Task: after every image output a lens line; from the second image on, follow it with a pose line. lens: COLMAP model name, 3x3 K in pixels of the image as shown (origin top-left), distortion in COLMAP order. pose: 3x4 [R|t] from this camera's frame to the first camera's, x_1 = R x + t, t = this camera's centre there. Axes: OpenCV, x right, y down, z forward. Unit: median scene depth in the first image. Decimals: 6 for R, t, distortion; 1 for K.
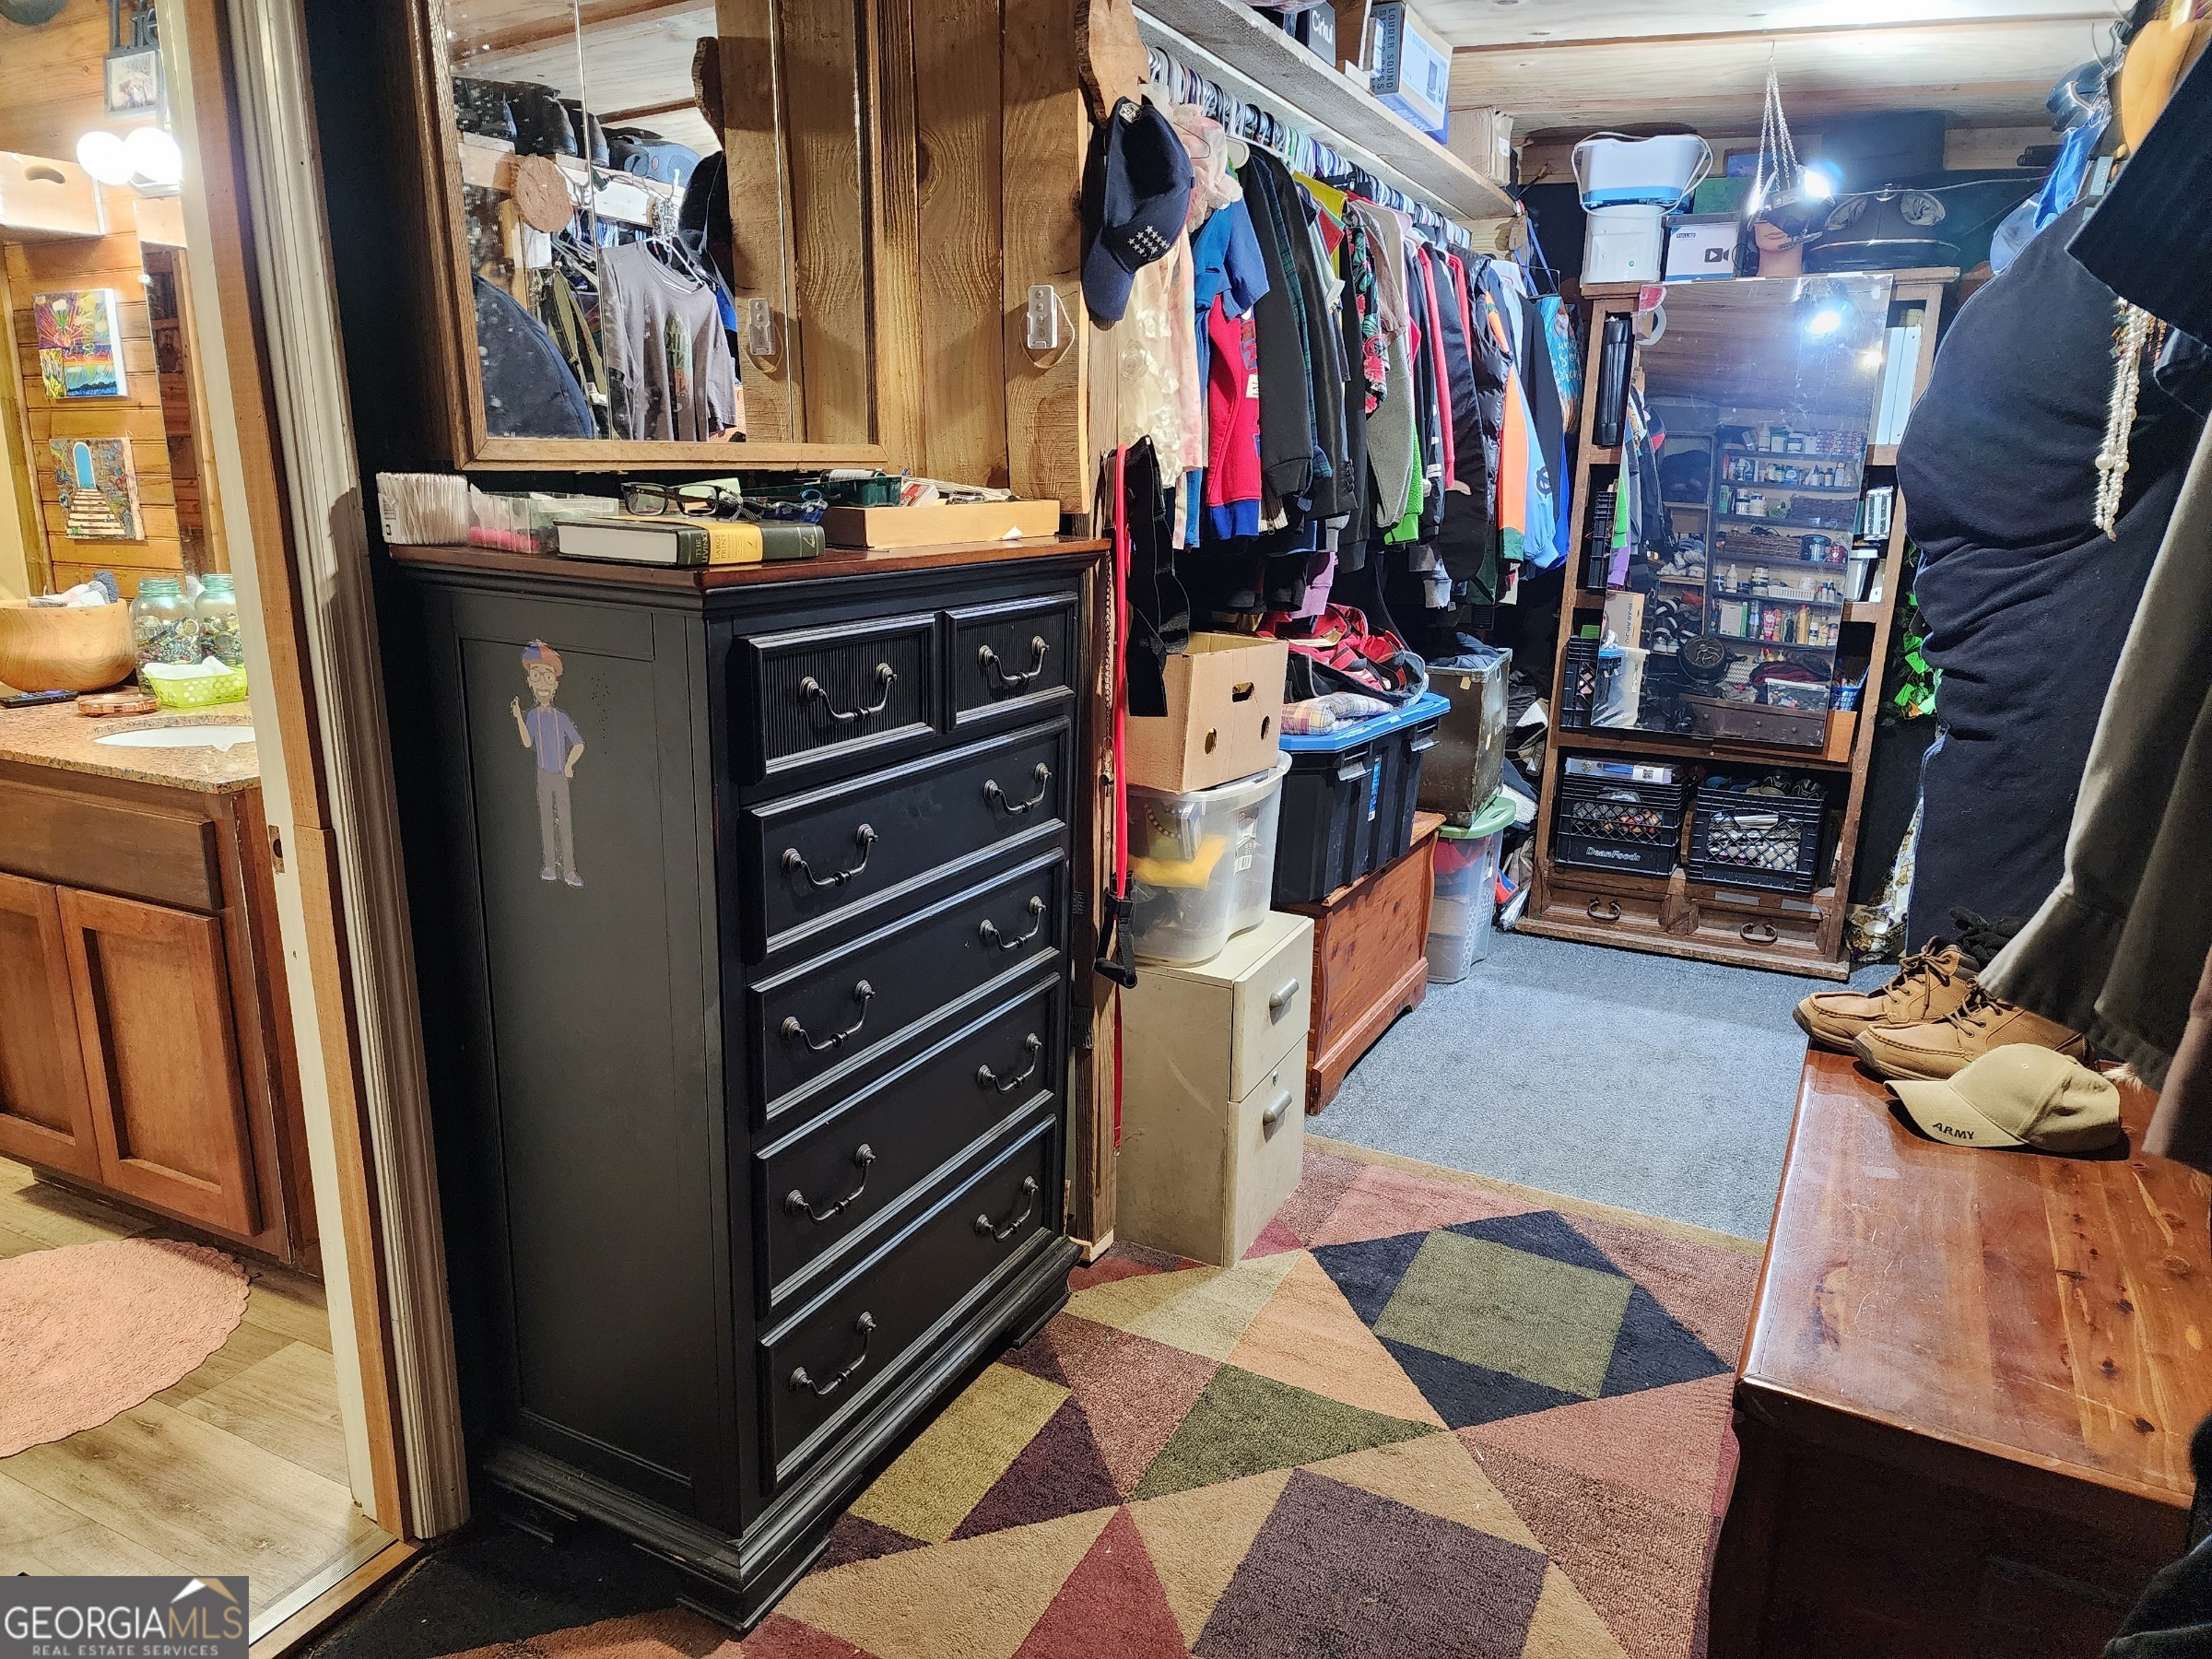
lens RADIAL K [[1458.0, 0, 1099.7], [0, 1458.0, 832.6], [0, 0, 1]] dist [-0.009064, -0.005768]
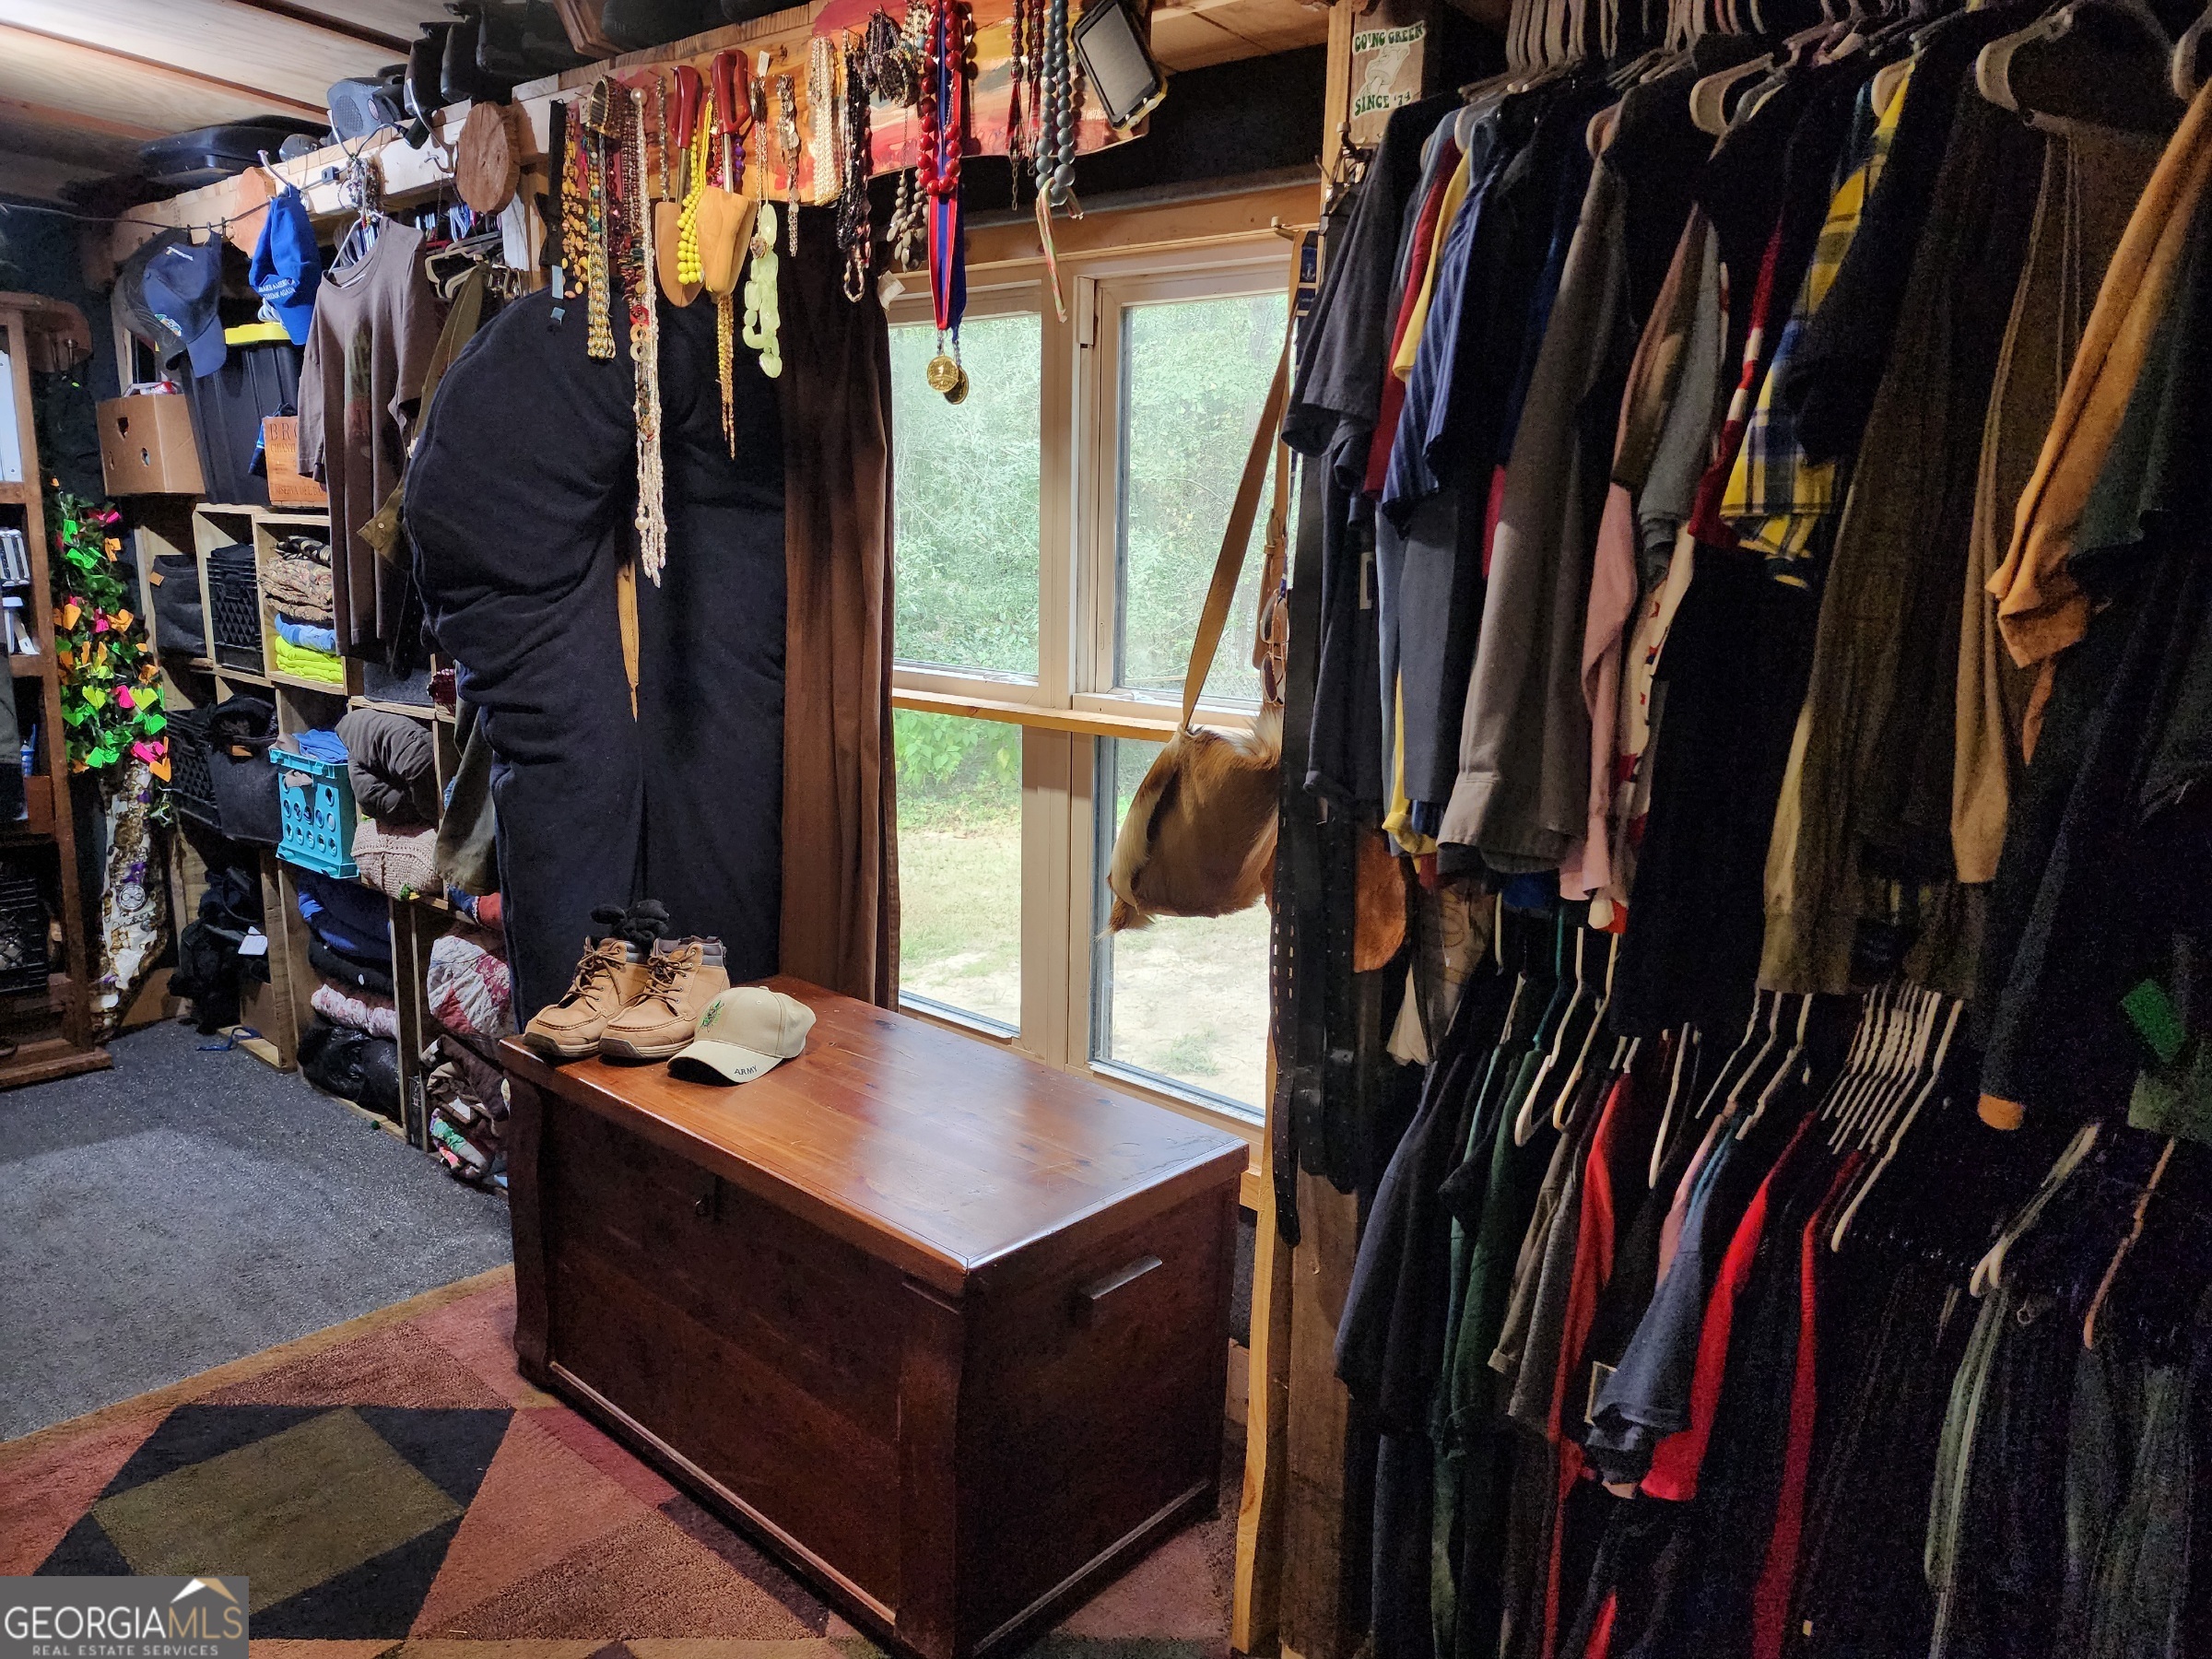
lens RADIAL K [[1458.0, 0, 1098.0], [0, 1458.0, 828.0], [0, 0, 1]] dist [-0.009064, -0.005768]
pose [[0.214342, -0.187252, 0.958642, -0.312842], [0.206460, 0.967962, 0.142910, -0.069941], [-0.954689, 0.167290, 0.246135, 0.250851]]
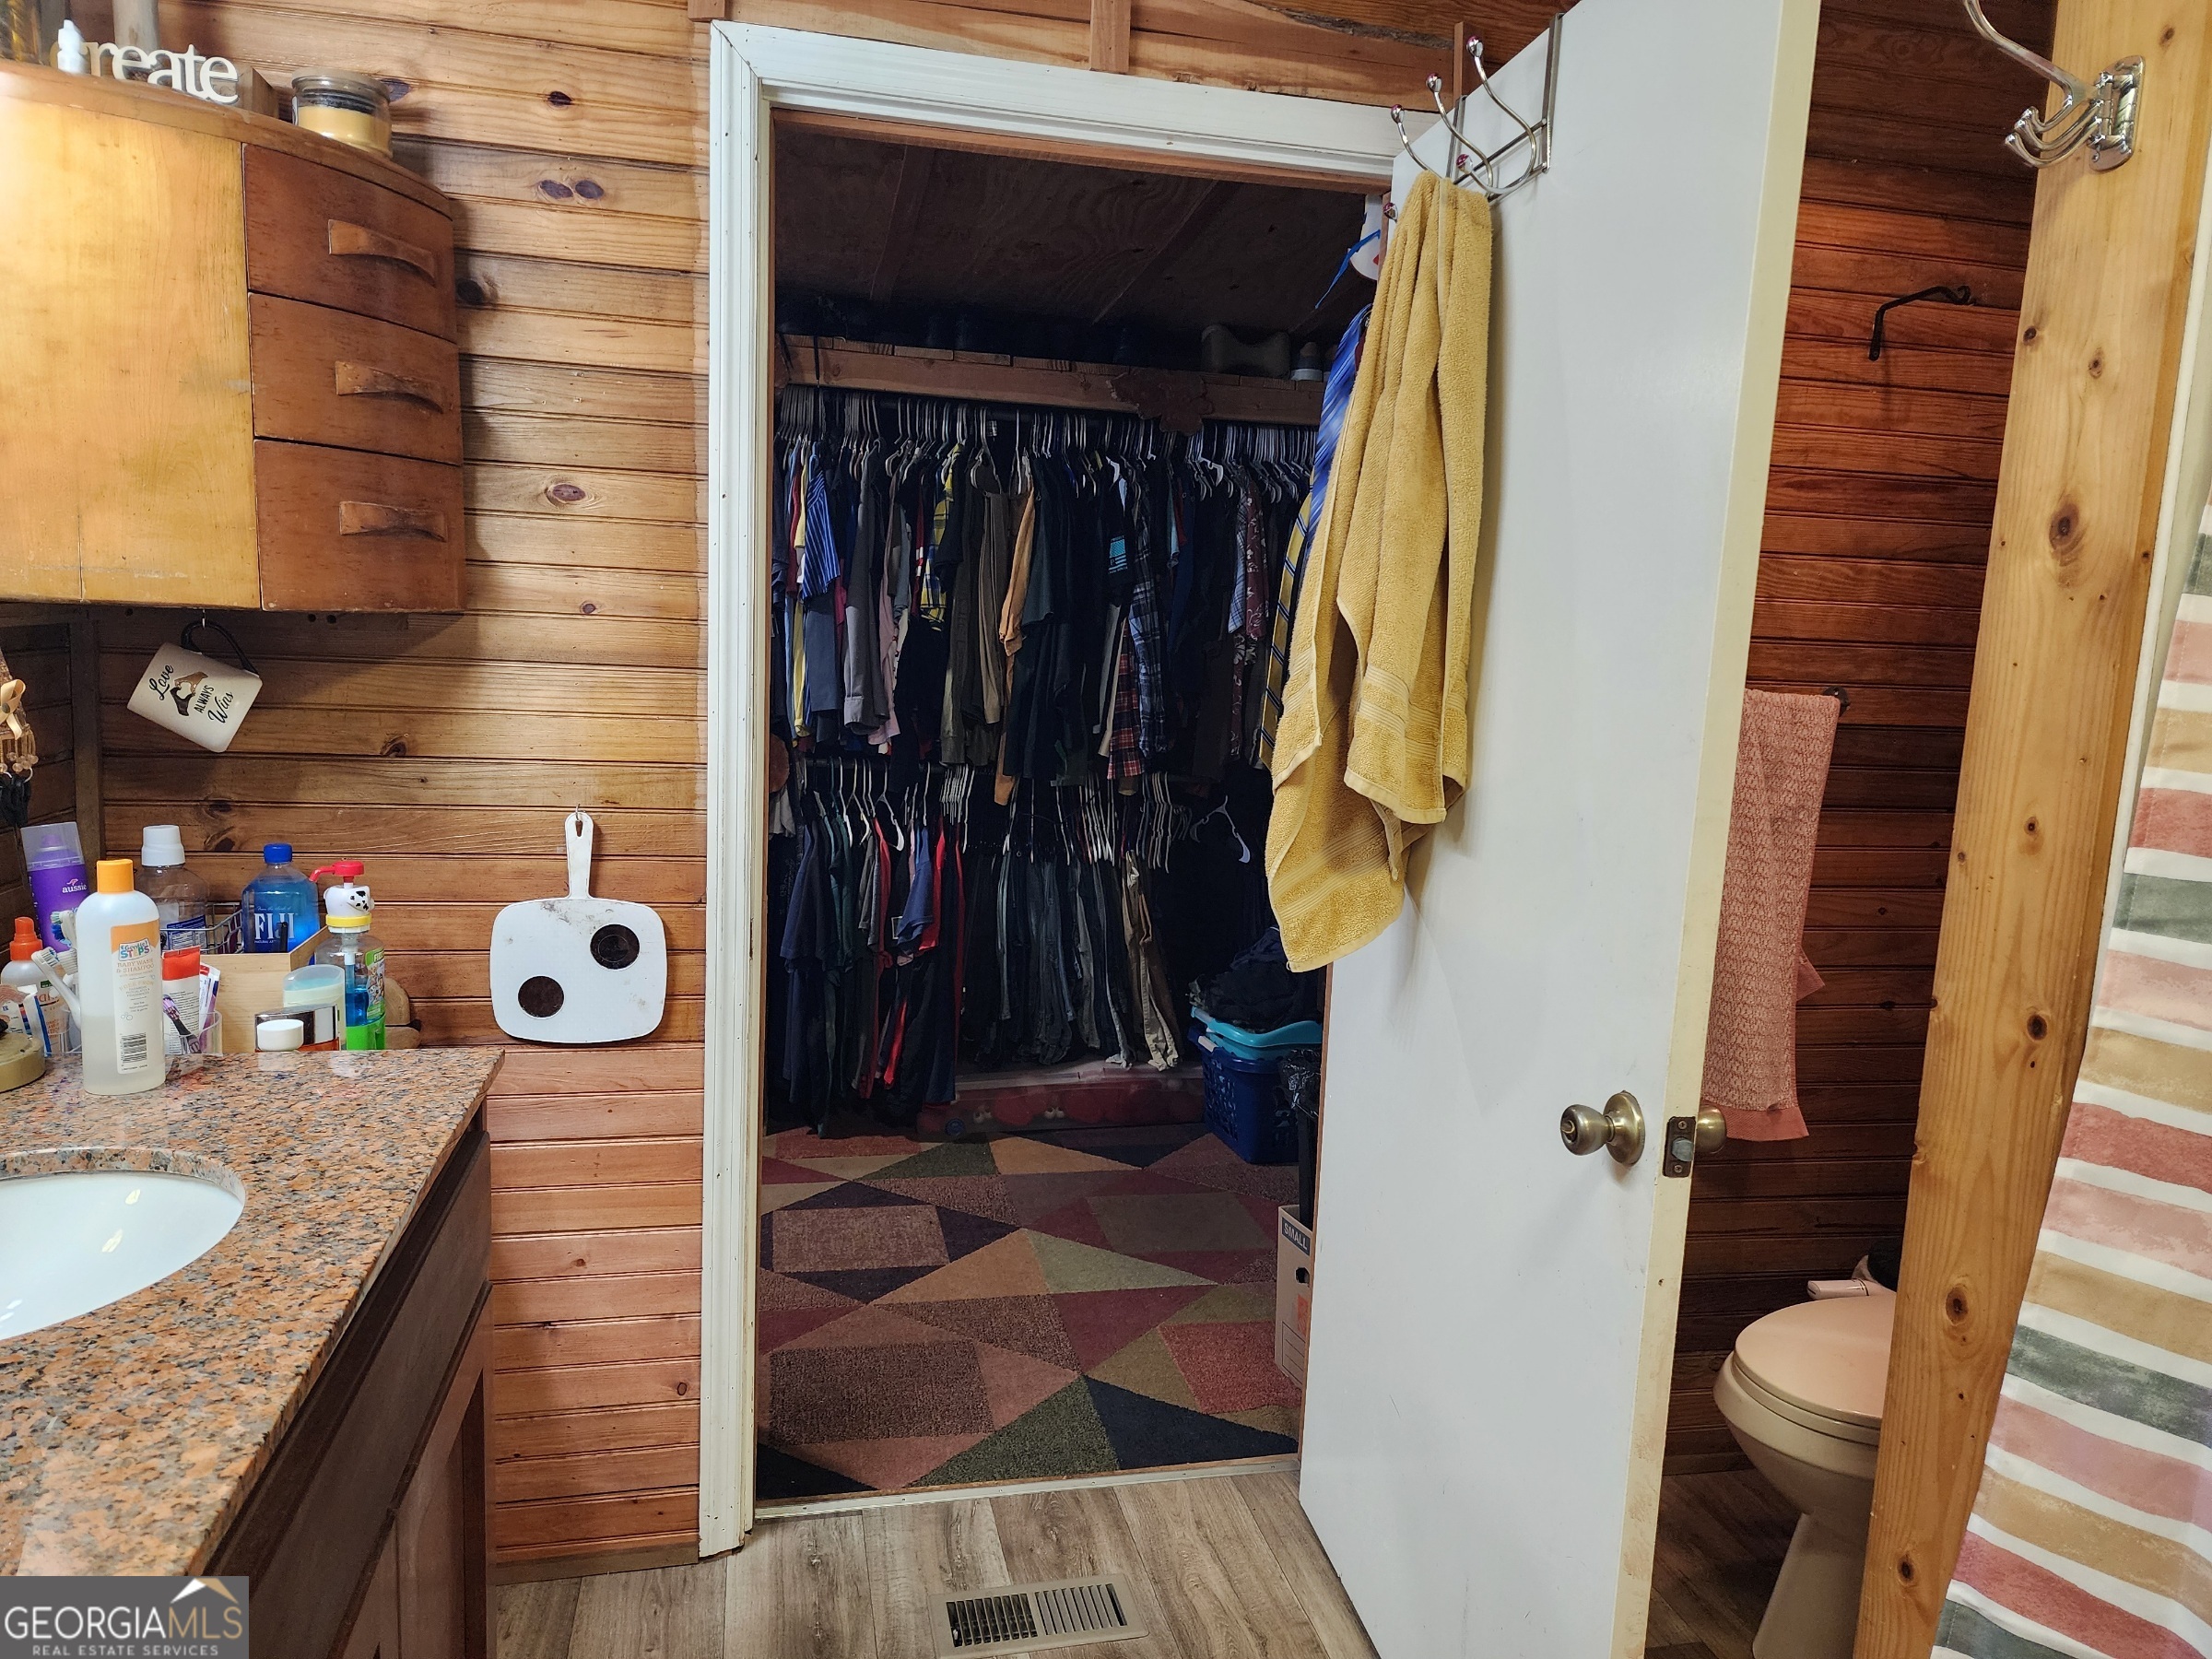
lens RADIAL K [[1458.0, 0, 1107.5], [0, 1458.0, 837.8], [0, 0, 1]] dist [-0.009064, -0.005768]
pose [[-0.652062, -0.123879, 0.747977, -0.764885], [0.137465, 0.950892, 0.277324, -0.161874], [-0.745600, 0.283653, -0.603011, 0.692958]]
